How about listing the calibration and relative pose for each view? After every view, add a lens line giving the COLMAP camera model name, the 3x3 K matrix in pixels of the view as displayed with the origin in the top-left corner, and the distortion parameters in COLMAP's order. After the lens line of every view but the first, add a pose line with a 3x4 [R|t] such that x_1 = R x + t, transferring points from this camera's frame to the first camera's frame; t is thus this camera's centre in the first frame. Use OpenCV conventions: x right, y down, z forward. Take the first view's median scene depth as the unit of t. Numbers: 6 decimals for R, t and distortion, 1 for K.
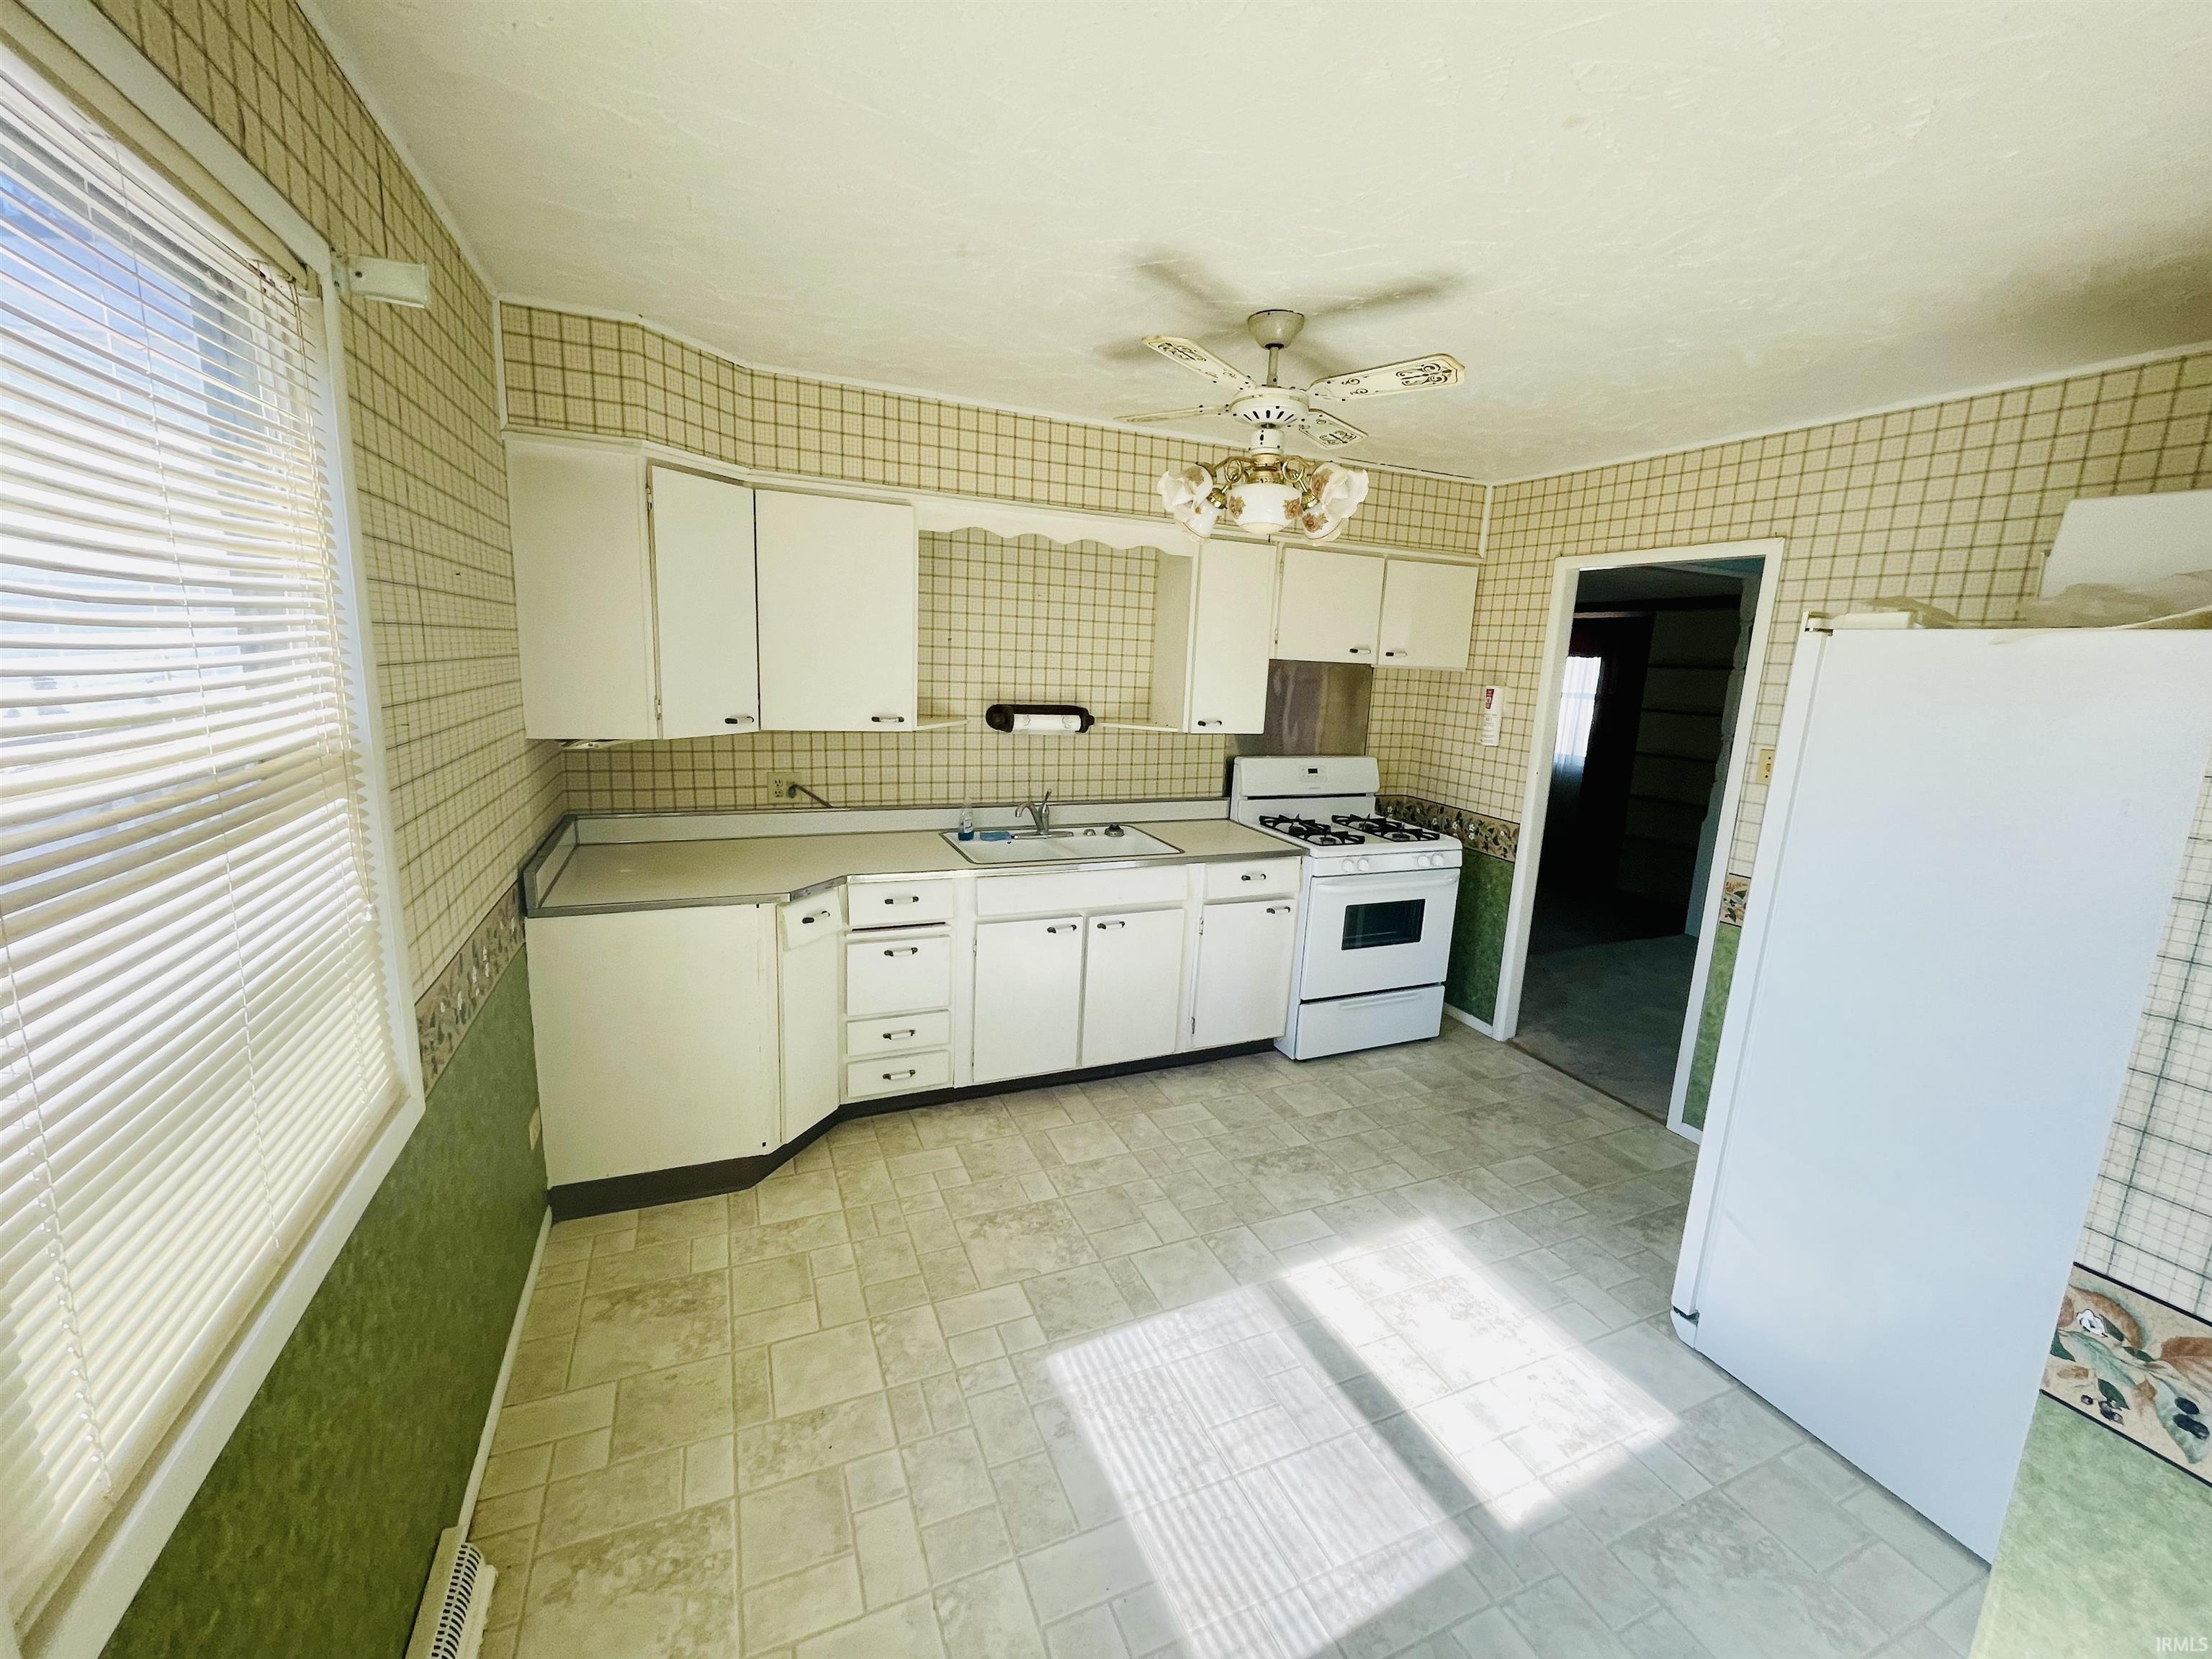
lens RADIAL K [[892.3, 0, 1106.9], [0, 892.3, 826.2], [0, 0, 1]] dist [-0.001199, -0.000231]
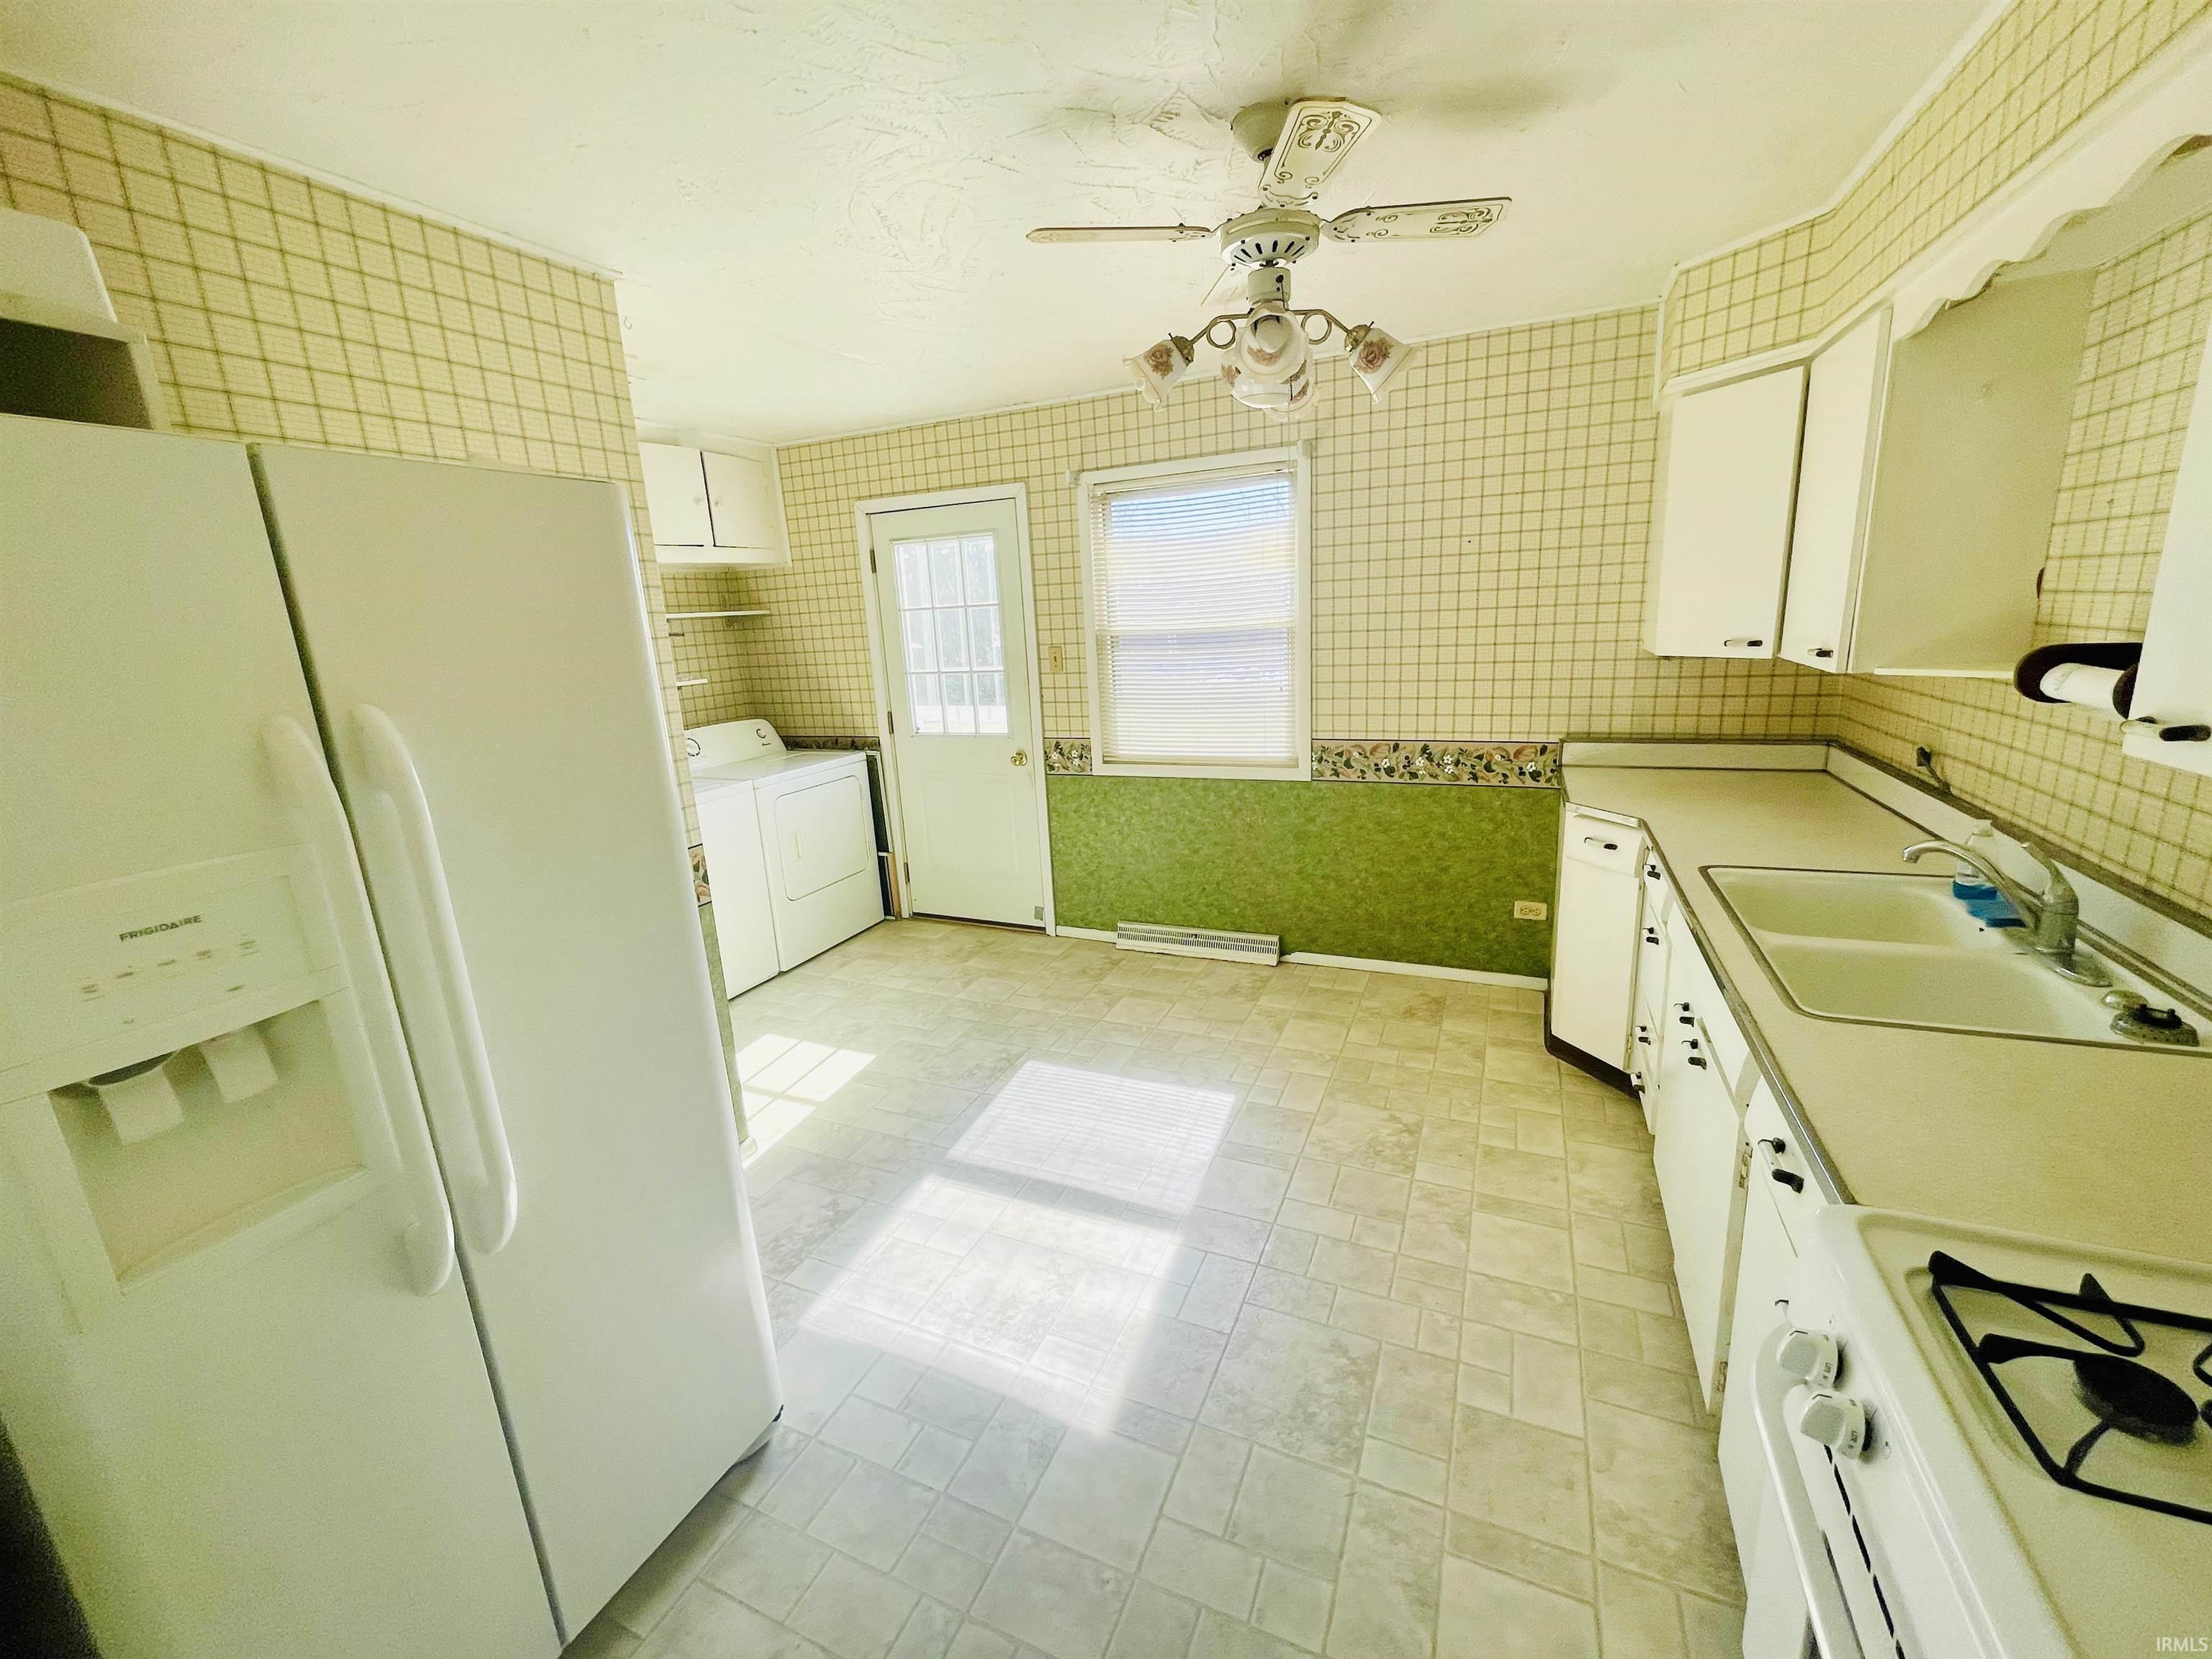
lens RADIAL K [[892.3, 0, 1110.7], [0, 892.3, 822.1], [0, 0, 1]] dist [-0.001199, -0.000231]
pose [[-0.742698, 0.146733, -0.653352, 0.825802], [-0.107179, 0.937069, 0.332287, -0.219266], [0.660993, 0.316814, -0.680233, 1.505921]]
